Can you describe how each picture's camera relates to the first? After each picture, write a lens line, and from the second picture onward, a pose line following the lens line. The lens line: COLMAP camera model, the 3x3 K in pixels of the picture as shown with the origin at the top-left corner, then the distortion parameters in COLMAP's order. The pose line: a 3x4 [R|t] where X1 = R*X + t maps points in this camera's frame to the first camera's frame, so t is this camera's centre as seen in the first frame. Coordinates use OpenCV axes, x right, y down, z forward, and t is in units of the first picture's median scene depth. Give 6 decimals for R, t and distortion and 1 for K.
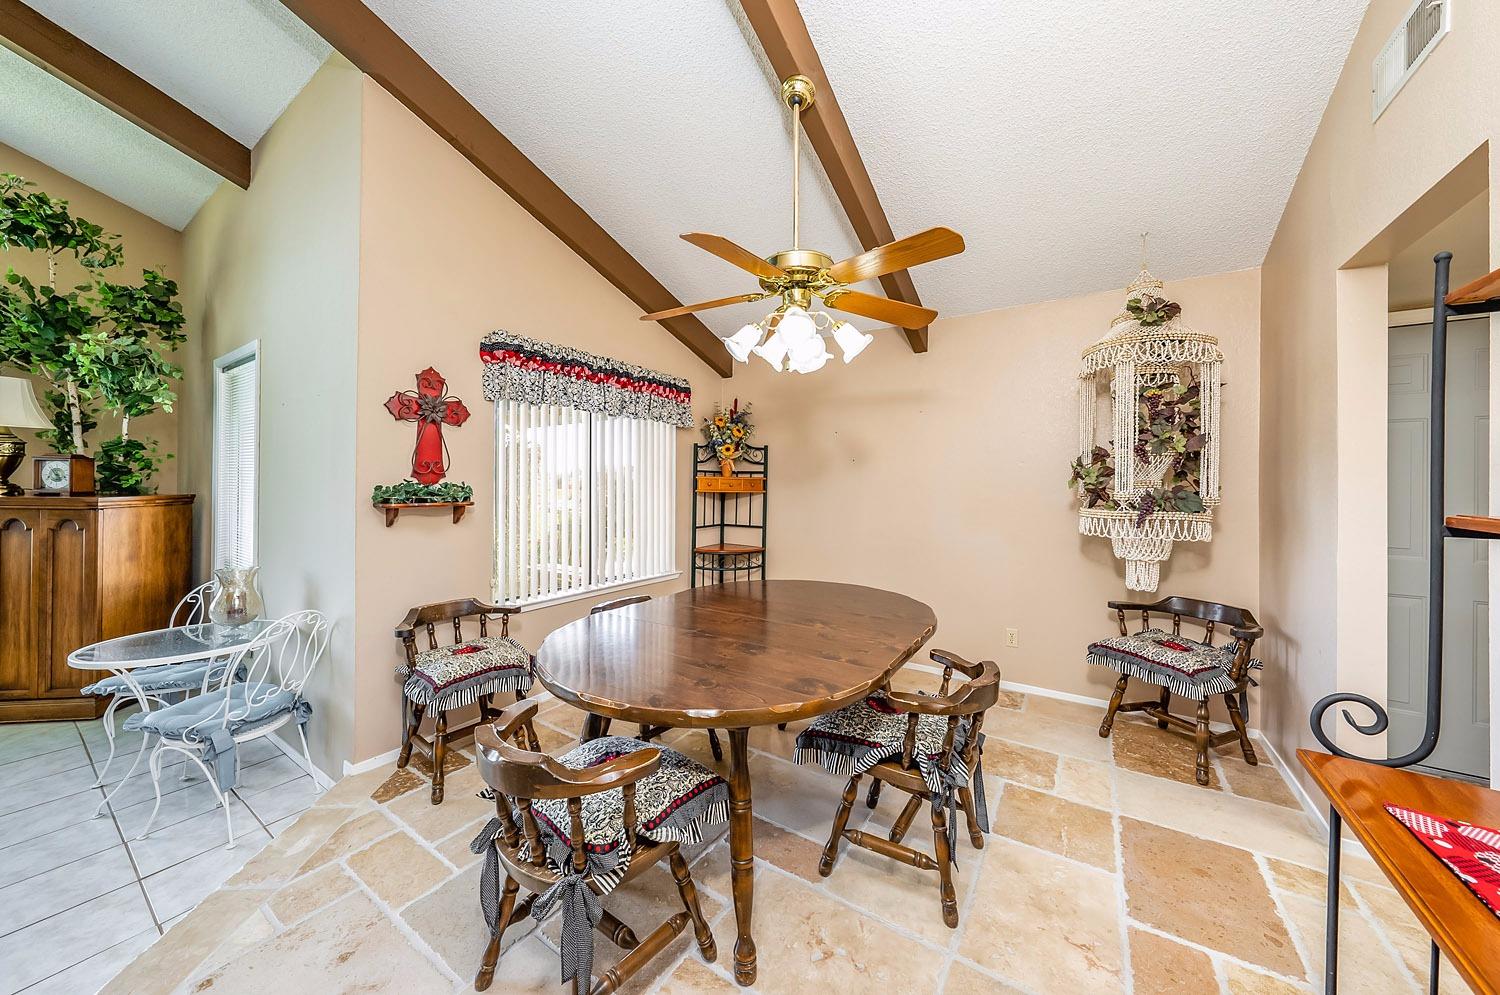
lens RADIAL K [[522.0, 0, 739.7], [0, 522.0, 489.4], [0, 0, 1]] dist [0.001150, 0.000256]
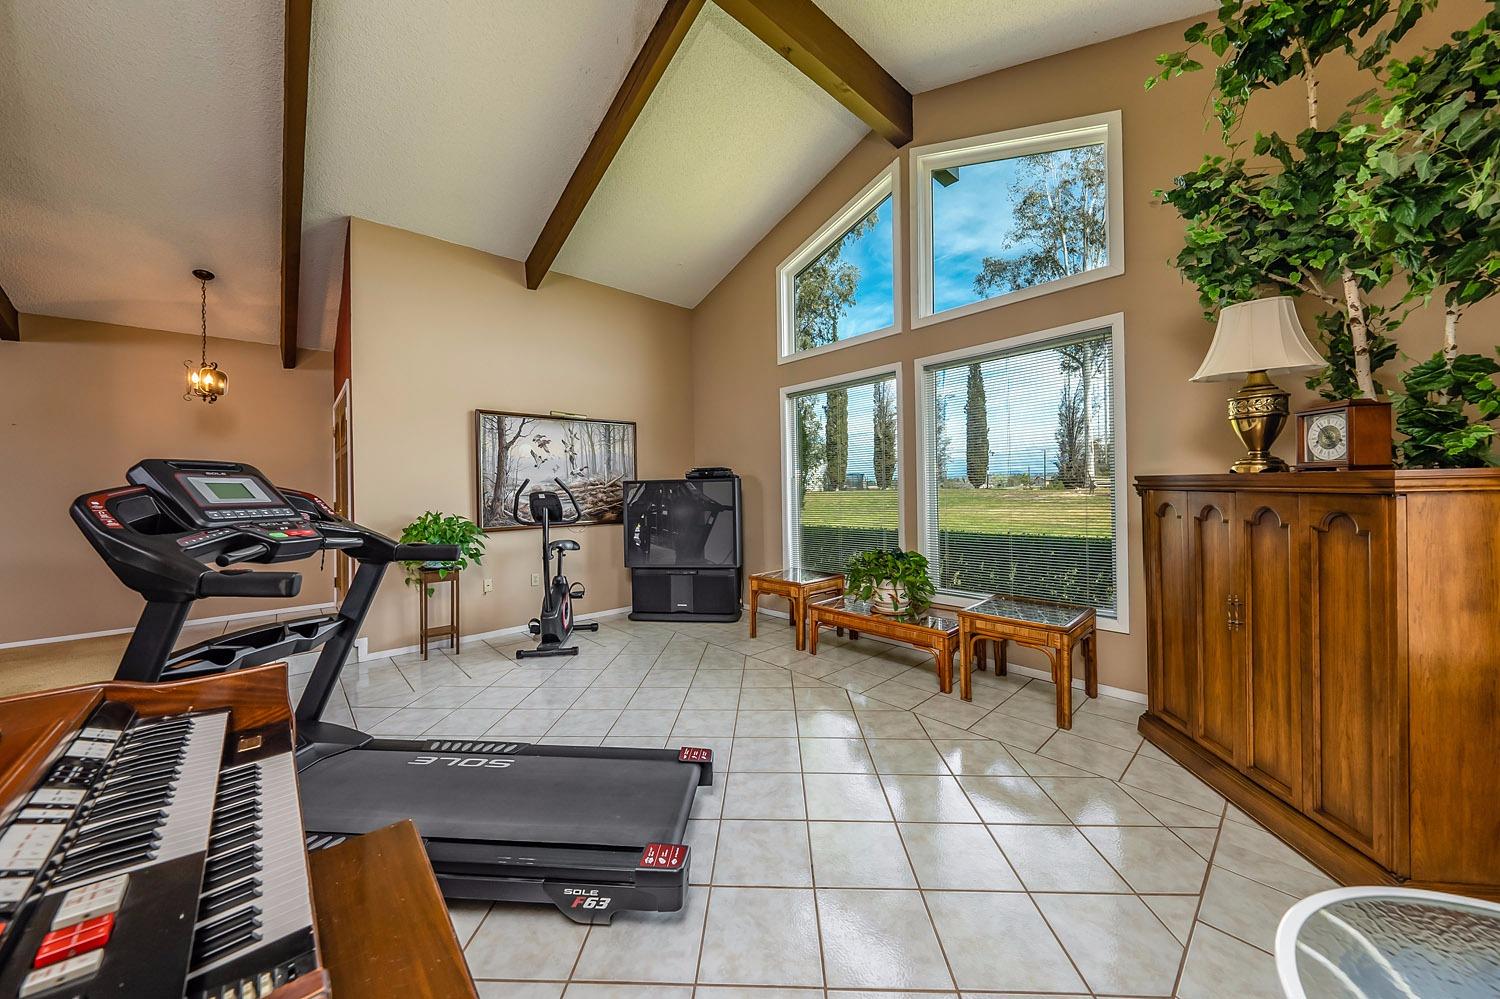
lens RADIAL K [[516.4, 0, 750.2], [0, 516.4, 478.0], [0, 0, 1]] dist [-0.000531, 0.000106]
pose [[-0.226960, -0.014391, -0.973798, -0.578908], [0.005780, 0.999853, -0.016123, 0.024597], [0.973887, -0.009288, -0.226843, 0.487843]]
